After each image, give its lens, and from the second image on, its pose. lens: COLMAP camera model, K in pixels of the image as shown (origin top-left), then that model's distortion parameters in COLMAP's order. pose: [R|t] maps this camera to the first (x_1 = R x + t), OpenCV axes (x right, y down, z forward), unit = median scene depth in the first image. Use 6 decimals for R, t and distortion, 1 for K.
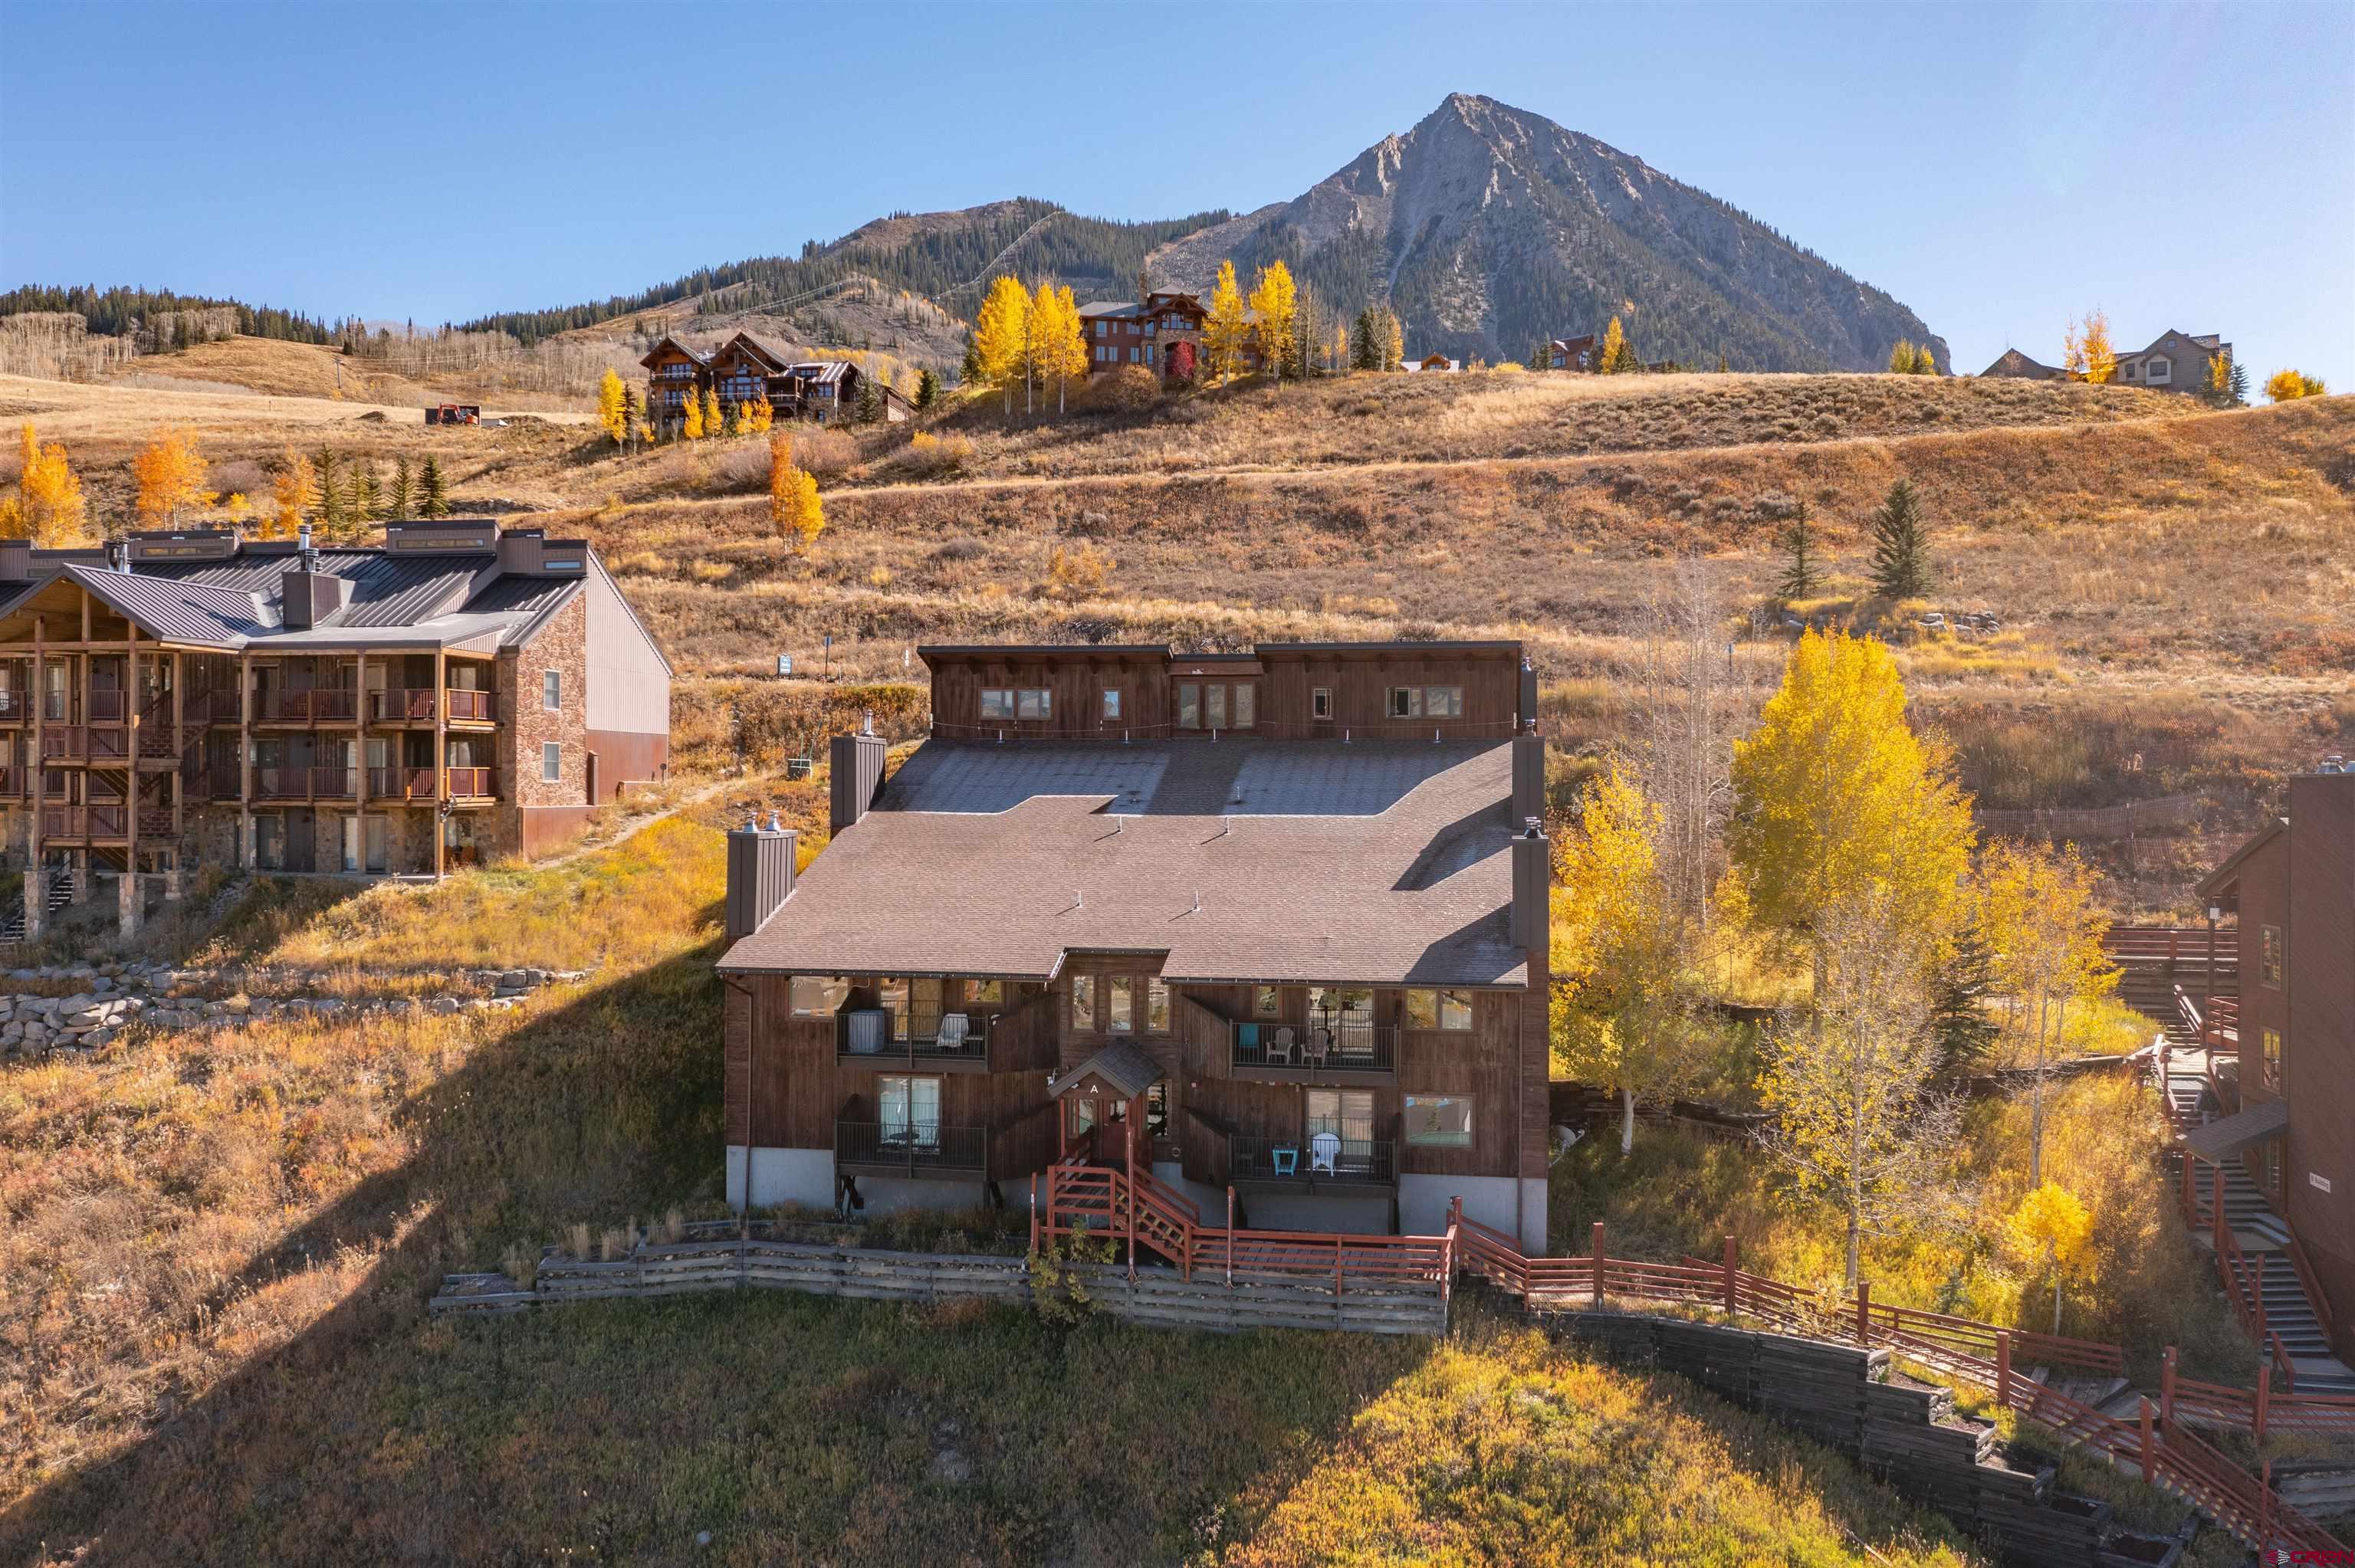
lens RADIAL K [[1862.7, 0, 1169.0], [0, 1862.7, 784.2], [0, 0, 1]] dist [-0.007244, 0.006552]
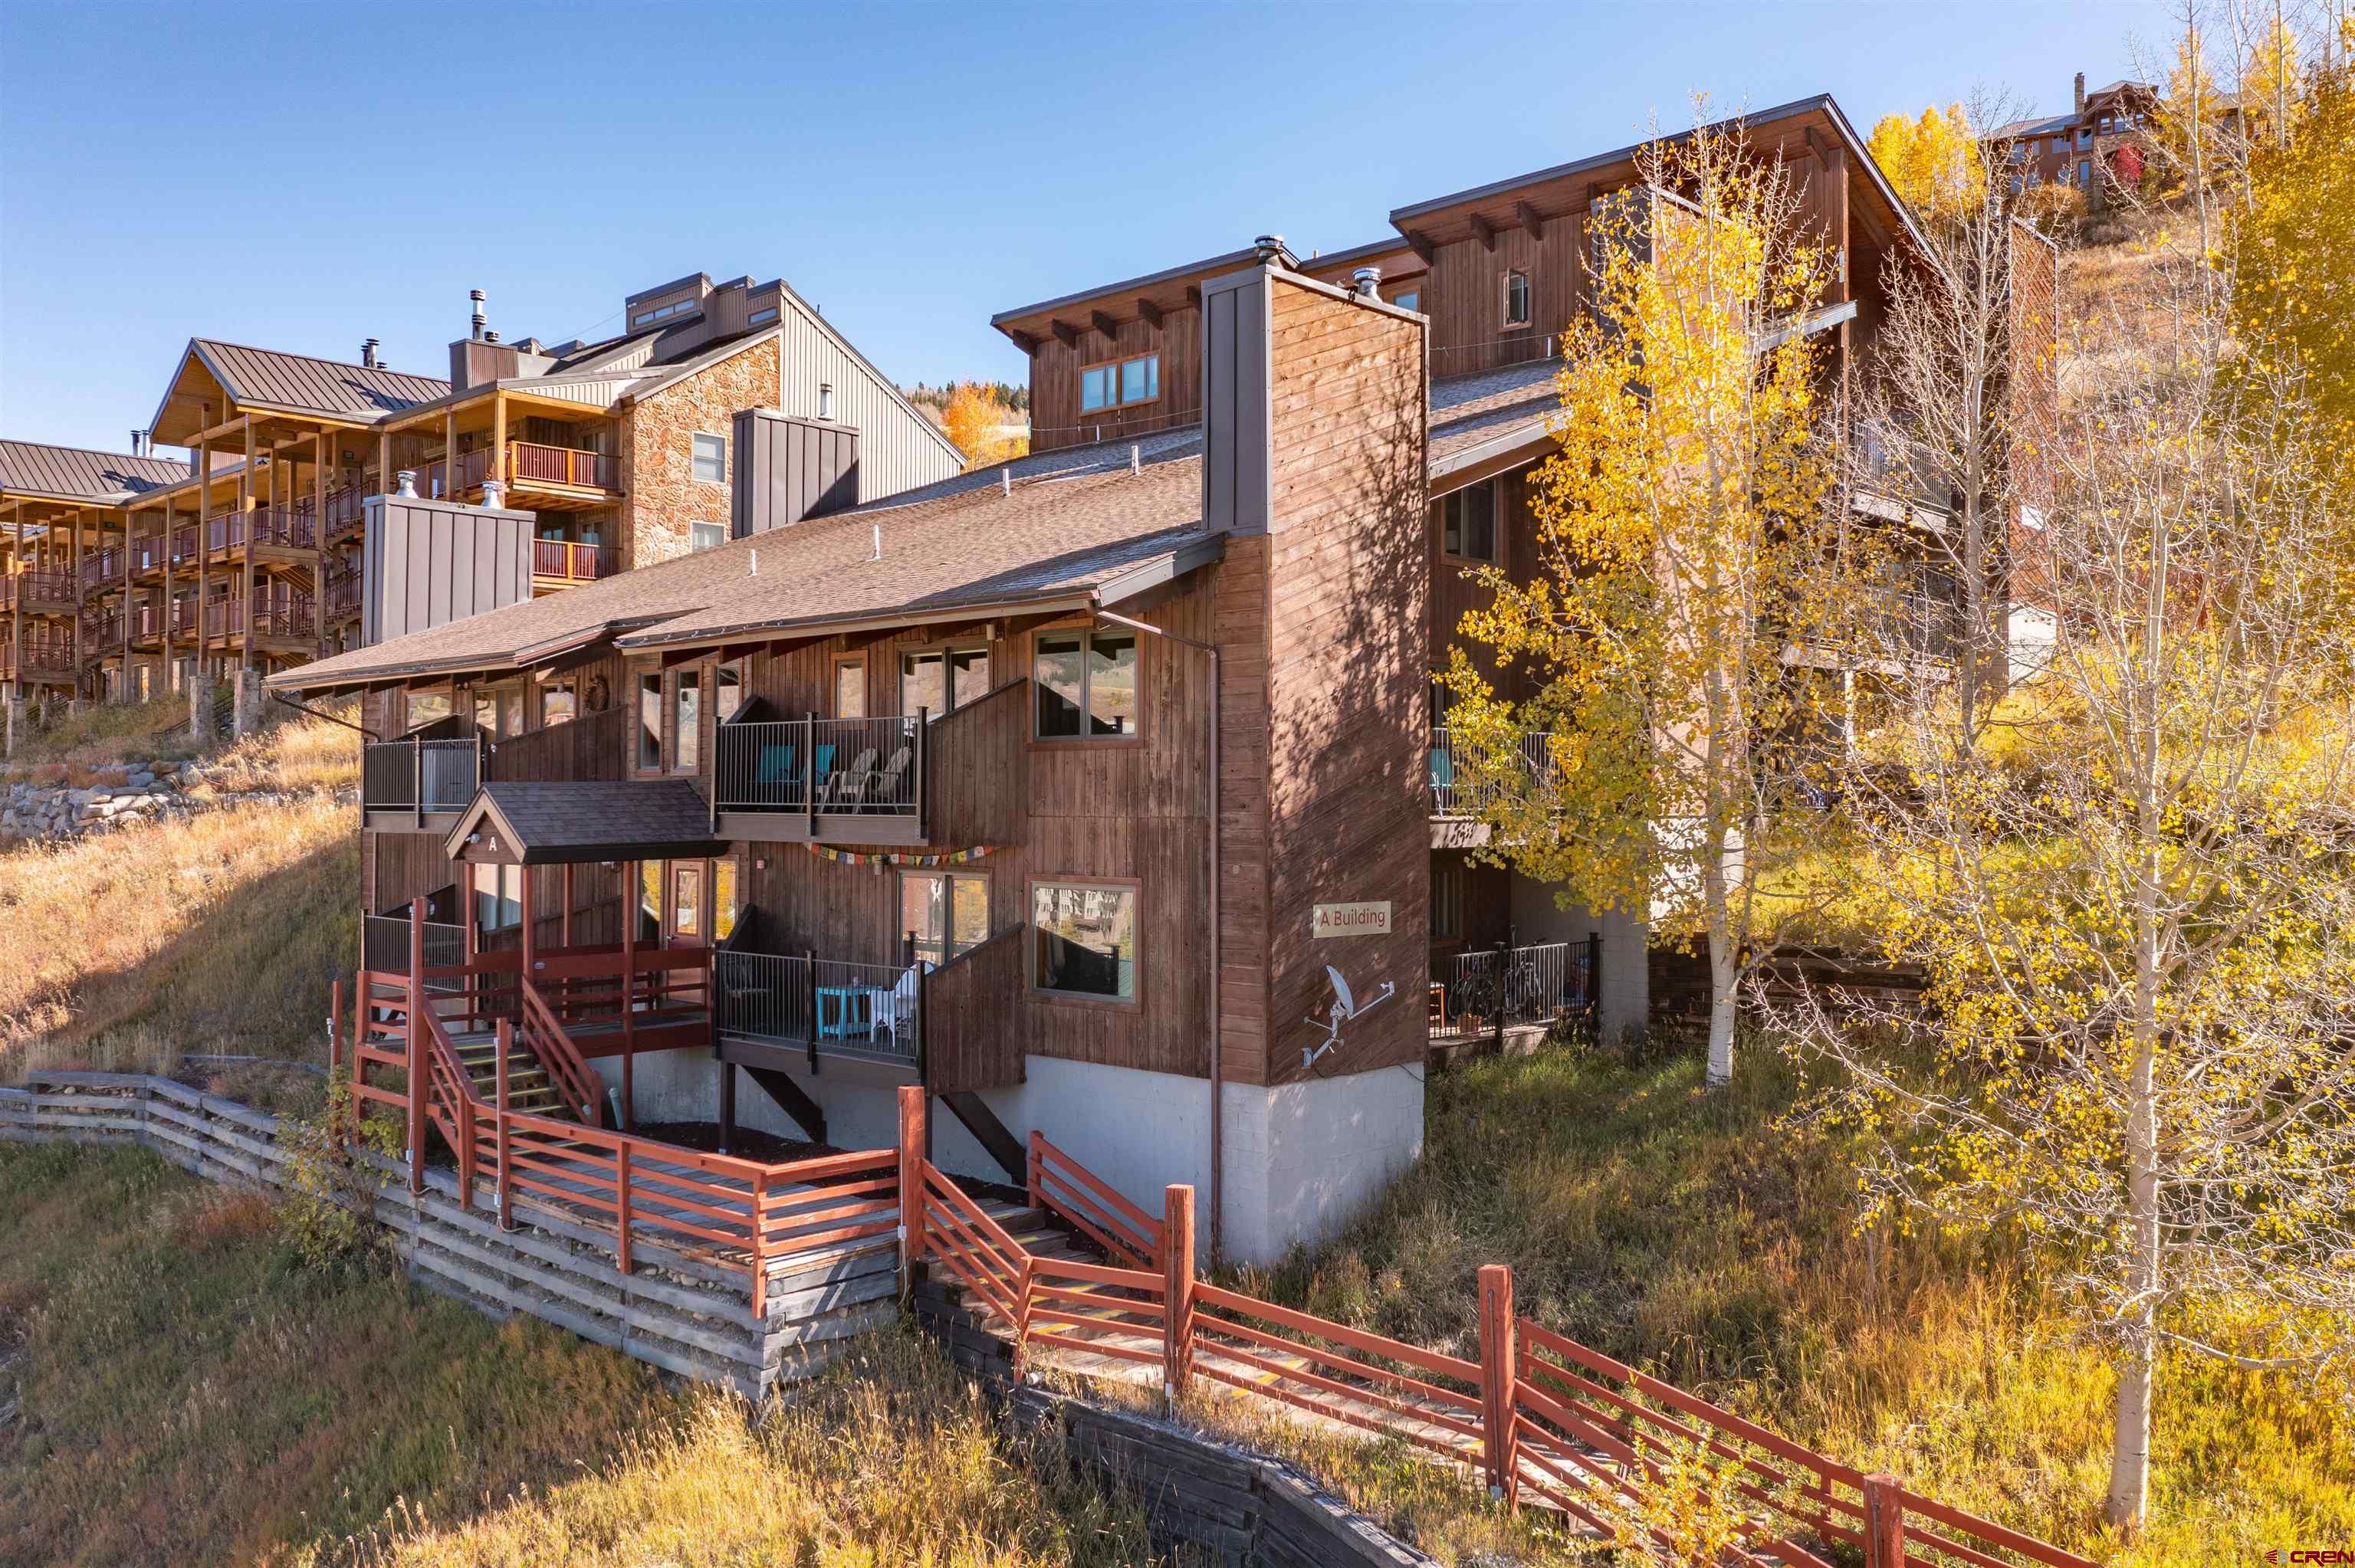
lens RADIAL K [[1862.7, 0, 1169.0], [0, 1862.7, 784.2], [0, 0, 1]] dist [-0.007244, 0.006552]
pose [[0.836876, -0.007506, -0.547340, 0.329521], [0.000688, 0.999920, -0.012661, 0.120426], [0.547391, 0.010219, 0.836814, 0.515083]]
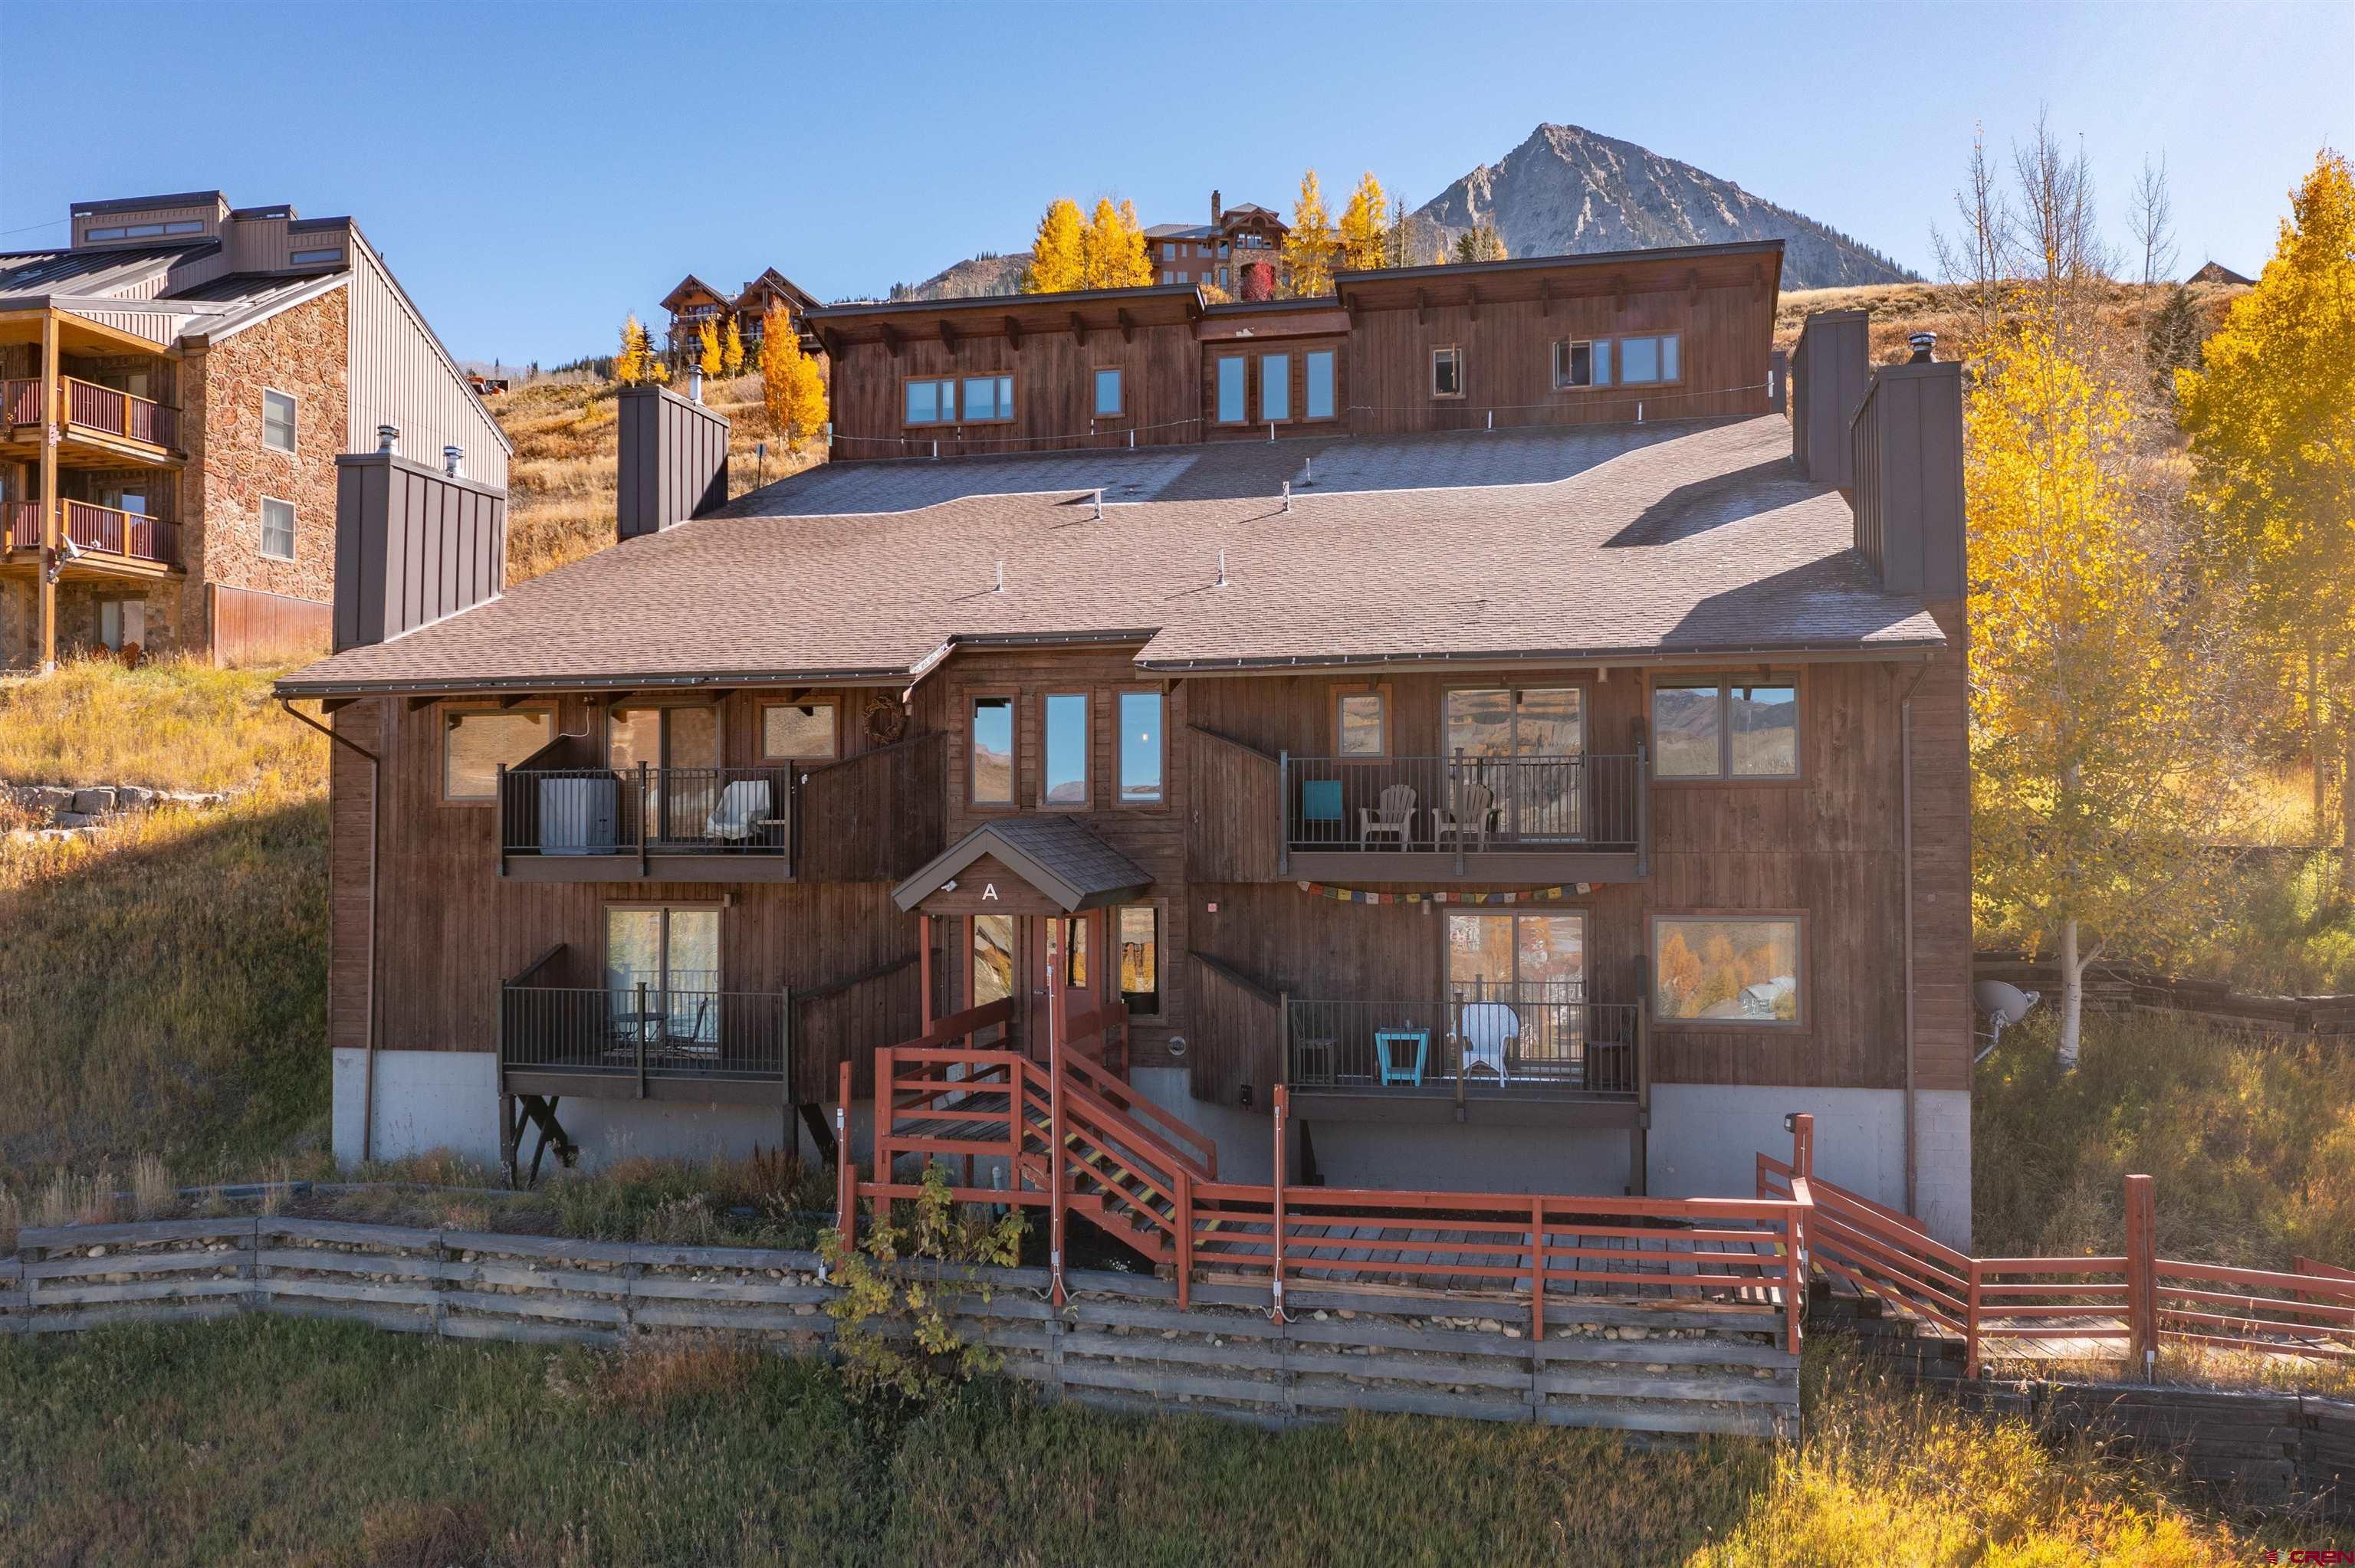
lens RADIAL K [[1862.7, 0, 1169.0], [0, 1862.7, 784.2], [0, 0, 1]] dist [-0.007244, 0.006552]
pose [[0.998694, -0.008961, -0.050305, 0.022250], [0.007682, 0.999644, -0.025570, 0.117098], [0.050516, 0.025150, 0.998407, 0.421238]]
